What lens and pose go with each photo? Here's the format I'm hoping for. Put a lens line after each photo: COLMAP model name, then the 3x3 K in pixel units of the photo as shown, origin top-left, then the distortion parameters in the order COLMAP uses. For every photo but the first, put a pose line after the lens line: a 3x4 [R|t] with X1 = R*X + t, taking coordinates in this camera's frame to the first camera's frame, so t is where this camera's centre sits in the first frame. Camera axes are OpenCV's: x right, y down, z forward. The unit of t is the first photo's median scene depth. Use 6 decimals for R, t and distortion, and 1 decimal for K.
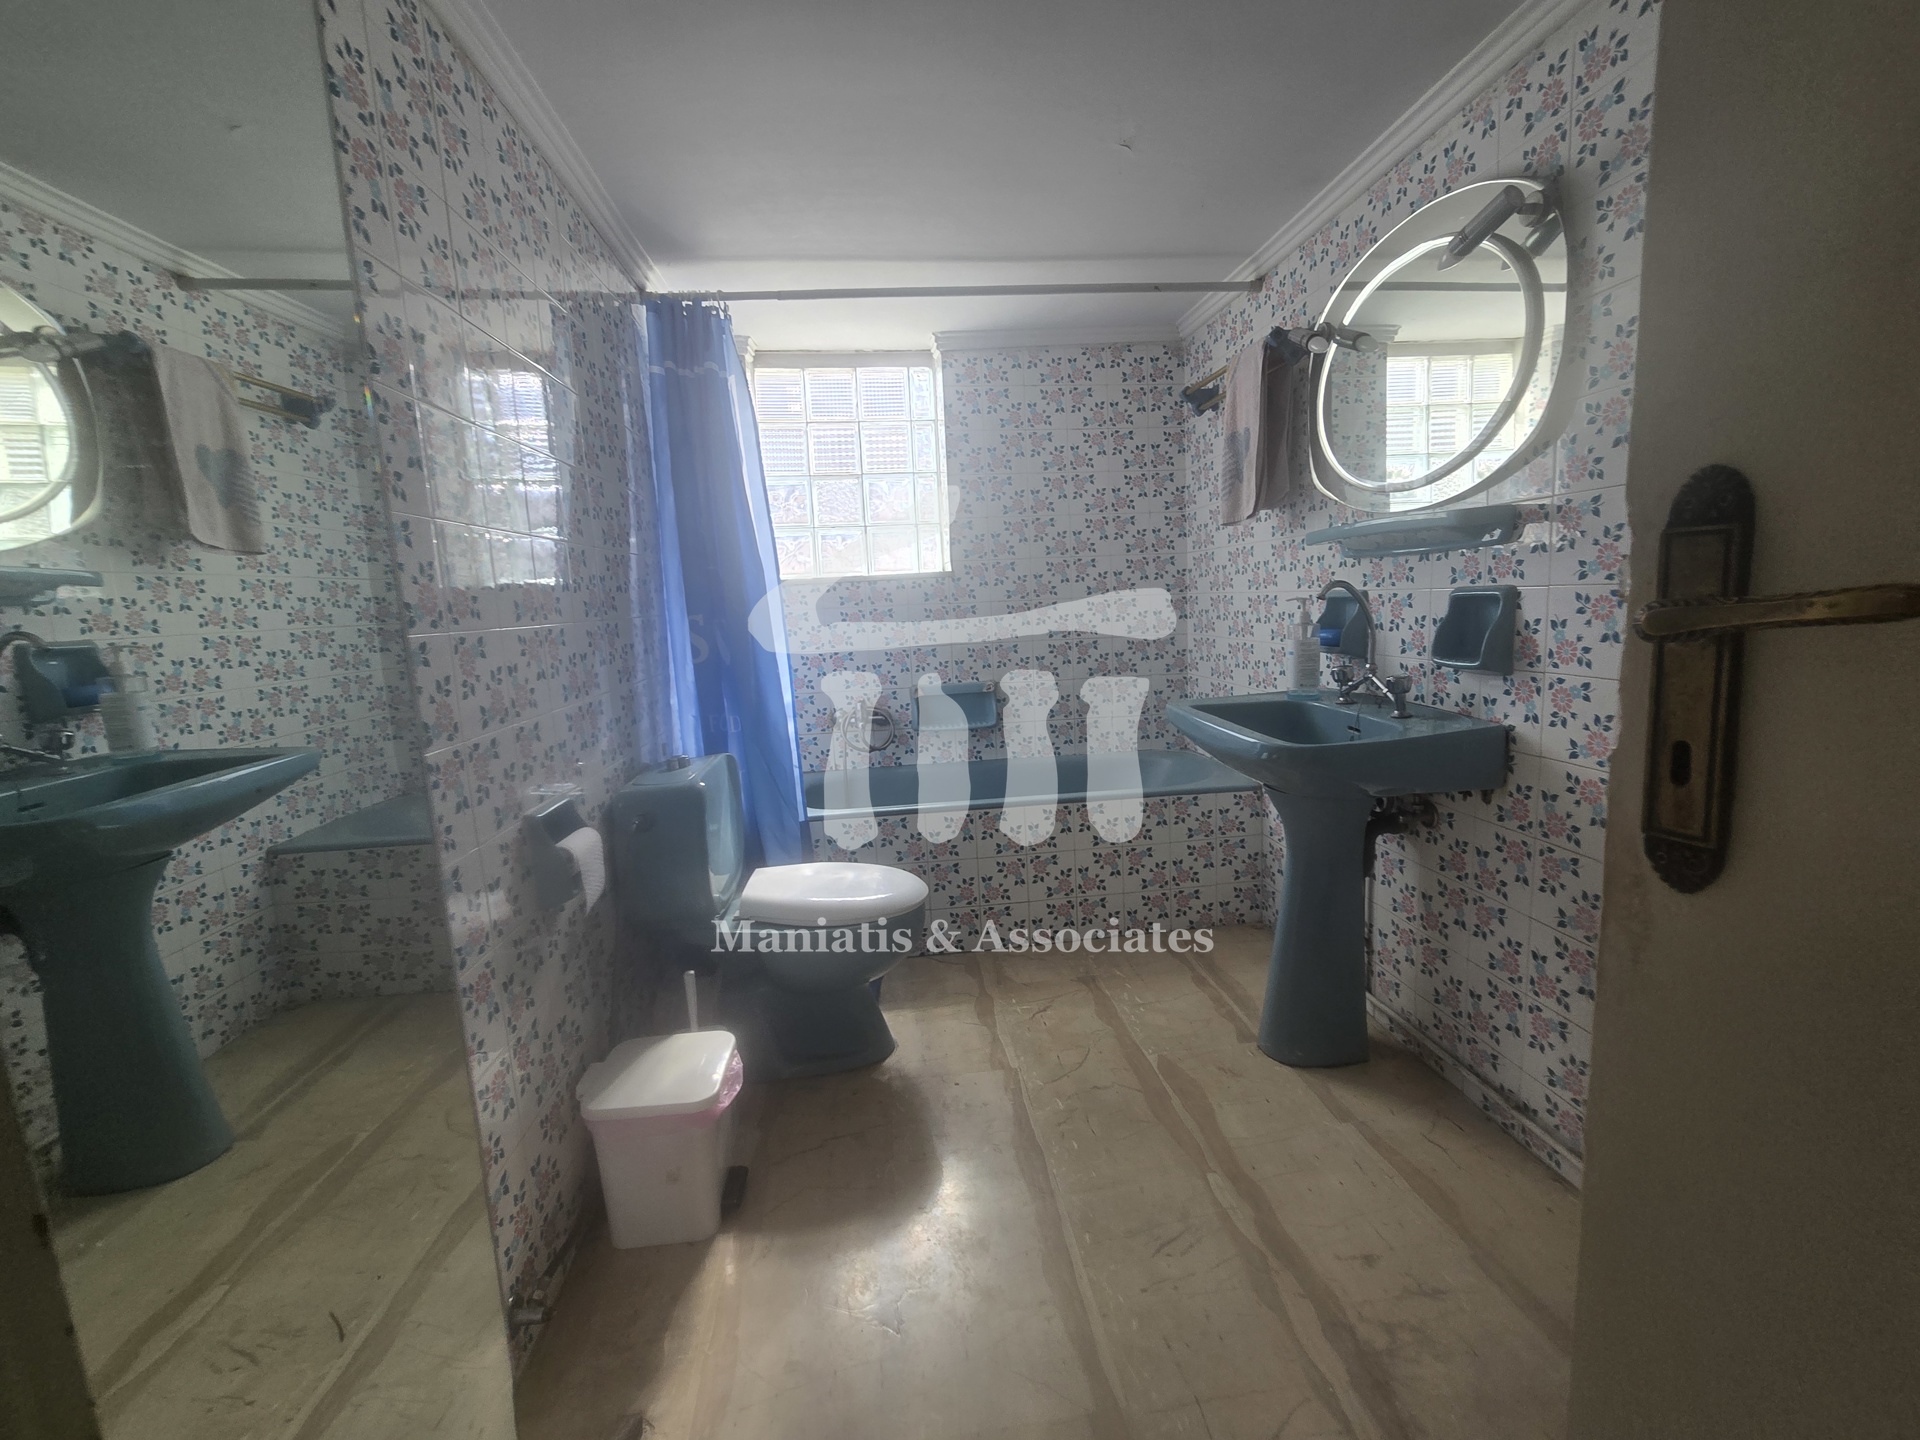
lens RADIAL K [[778.7, 0, 1011.7], [0, 778.7, 700.2], [0, 0, 1]] dist [-0.002798, 0.002568]
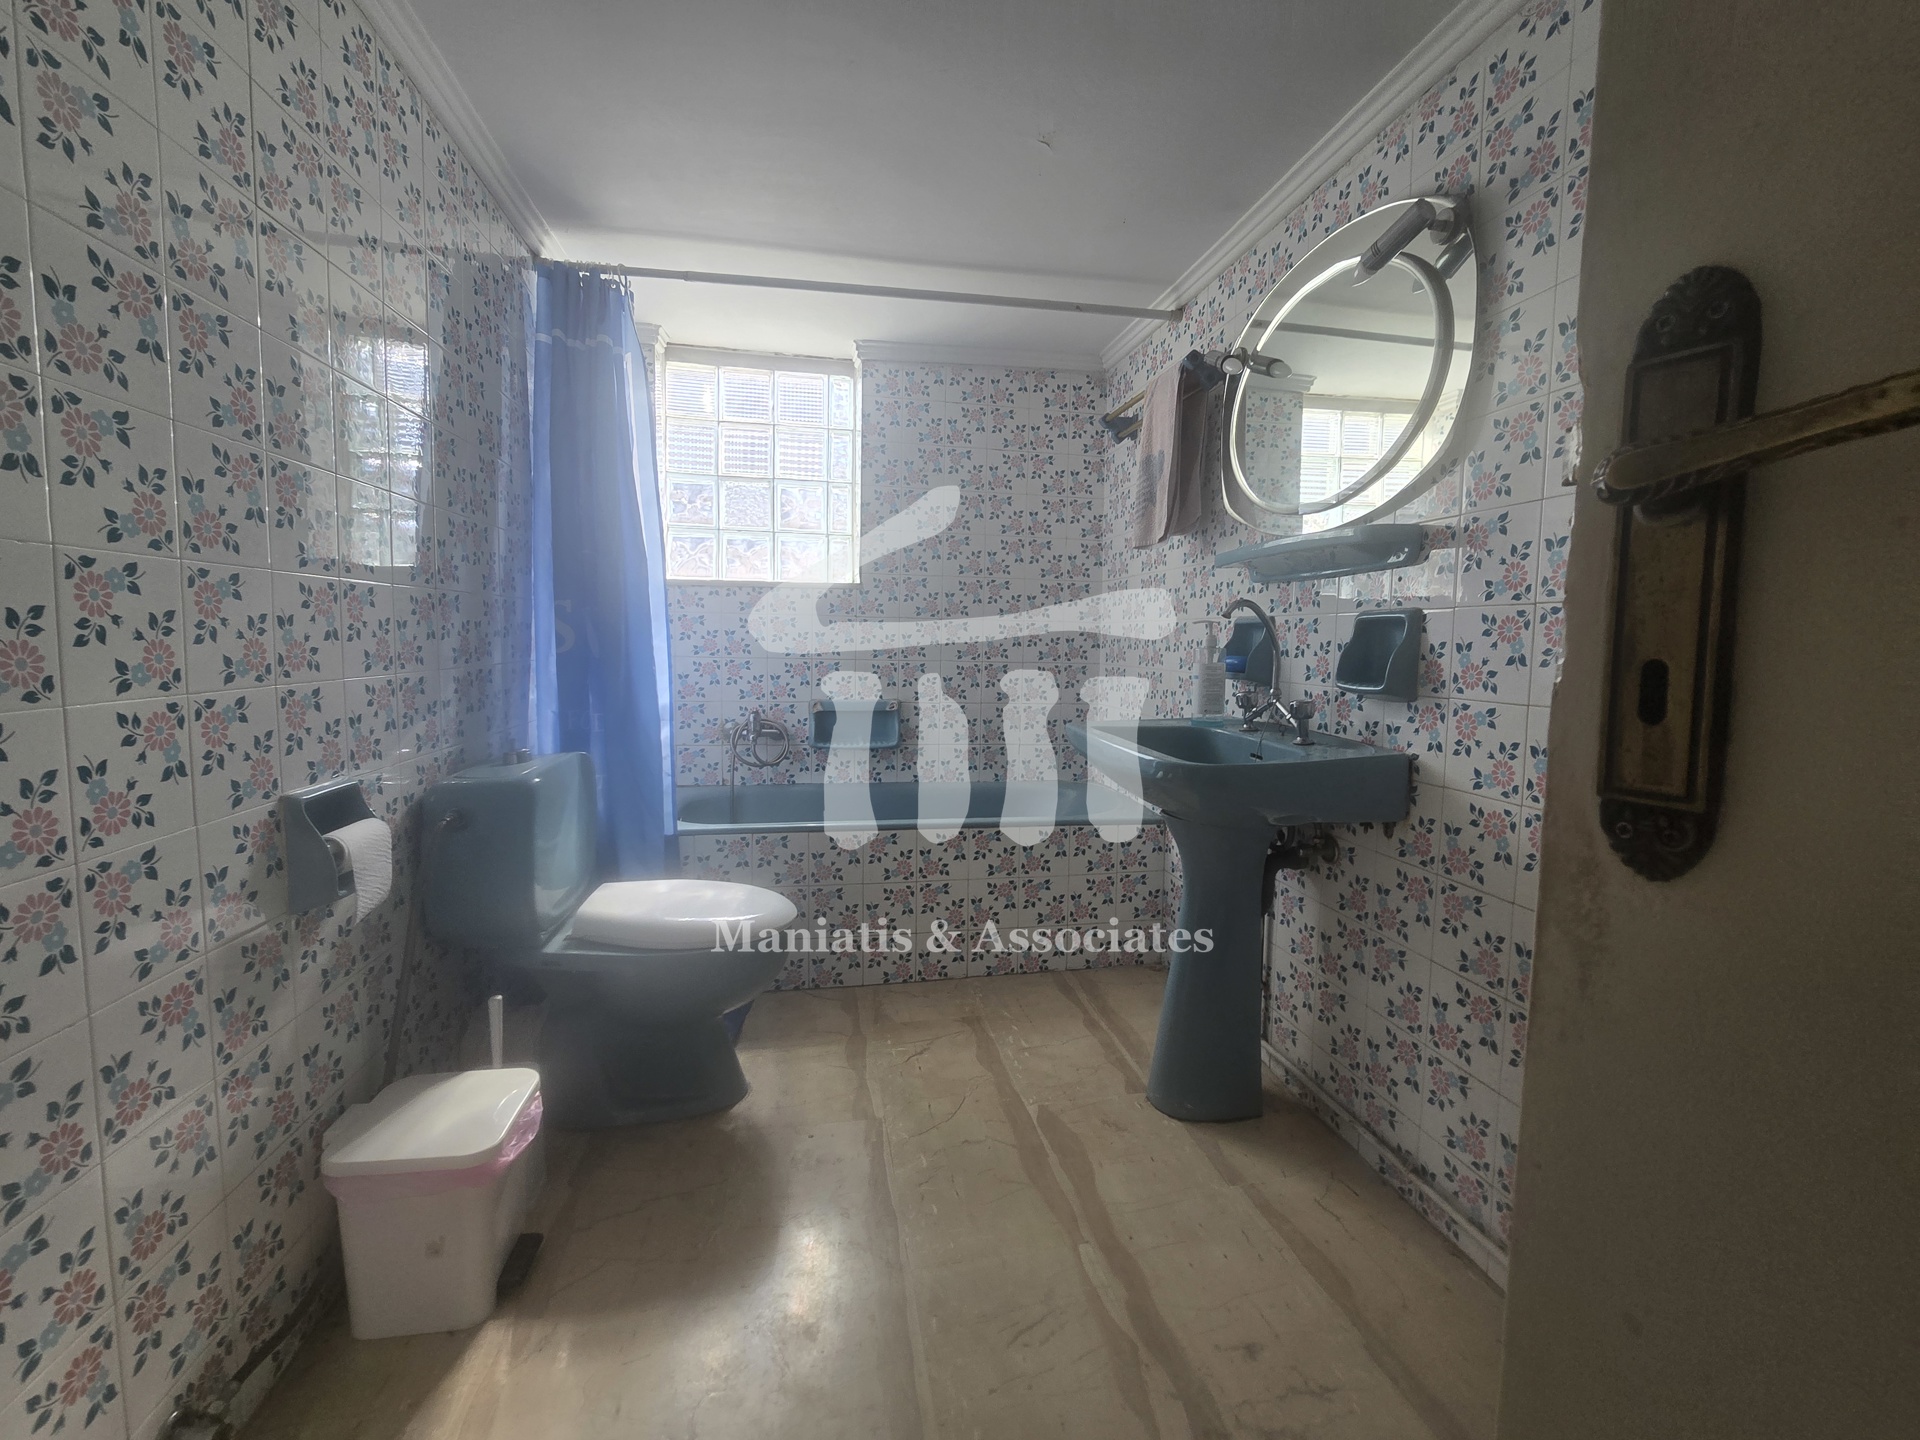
lens RADIAL K [[779.9, 0, 990.0], [0, 779.9, 684.1], [0, 0, 1]] dist [0.001843, -0.000961]
pose [[0.995842, 0.056037, 0.071828, 0.040597], [-0.051217, 0.996419, -0.067270, 0.029866], [-0.075341, 0.063312, 0.995146, 0.066278]]
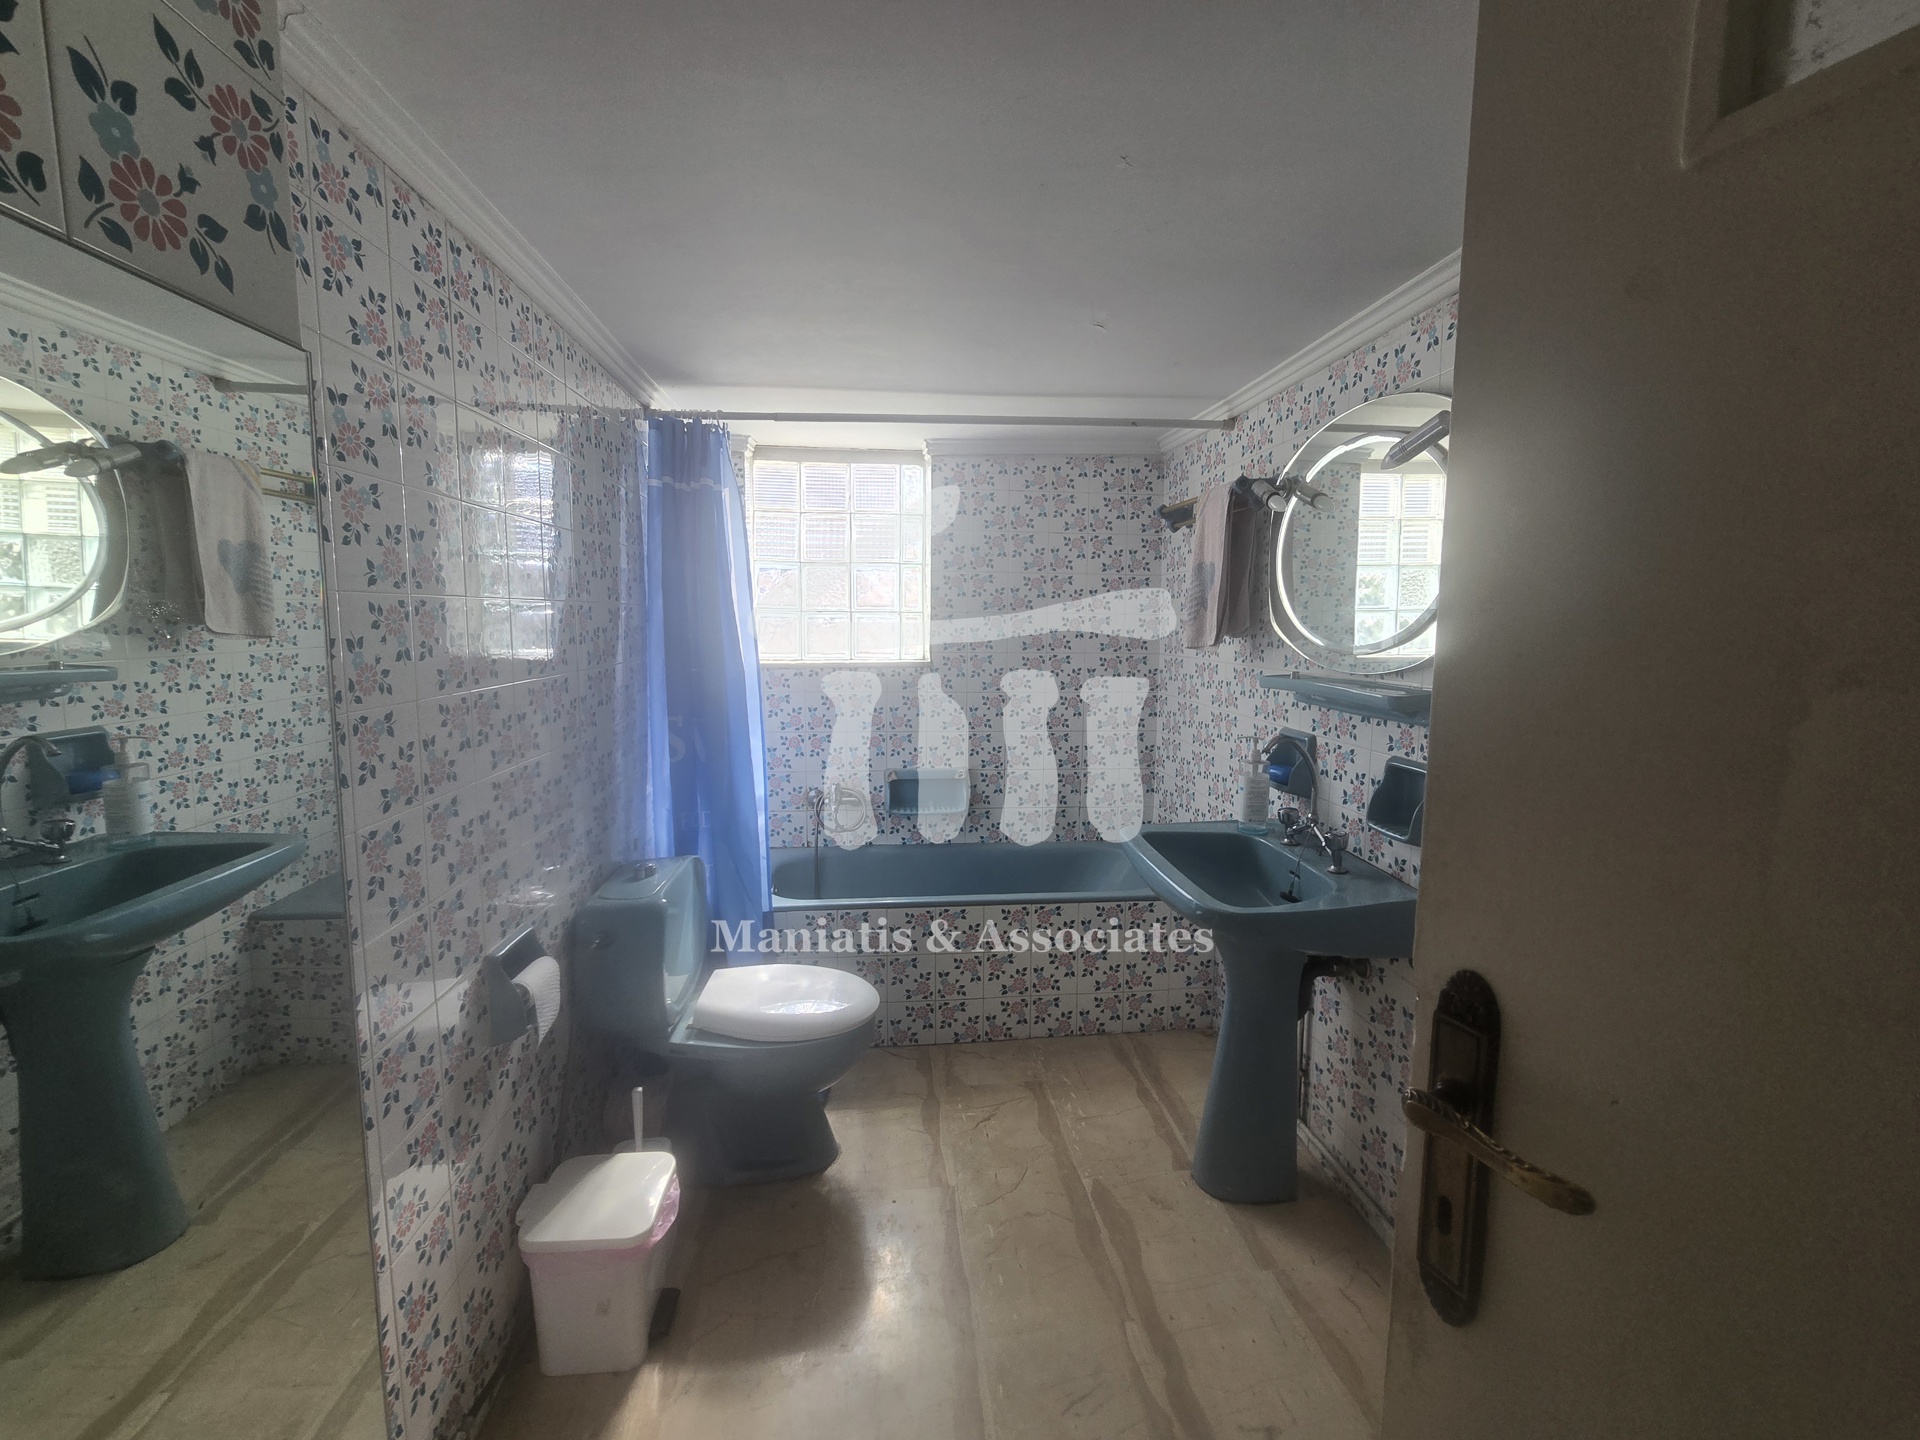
lens RADIAL K [[763.7, 0, 994.1], [0, 763.7, 719.3], [0, 0, 1]] dist [-0.002139, 0.000241]
pose [[0.998535, 0.053882, -0.004867, 0.032516], [-0.054025, 0.997858, -0.036875, -0.110963], [0.002870, 0.037084, 0.999308, -0.027867]]
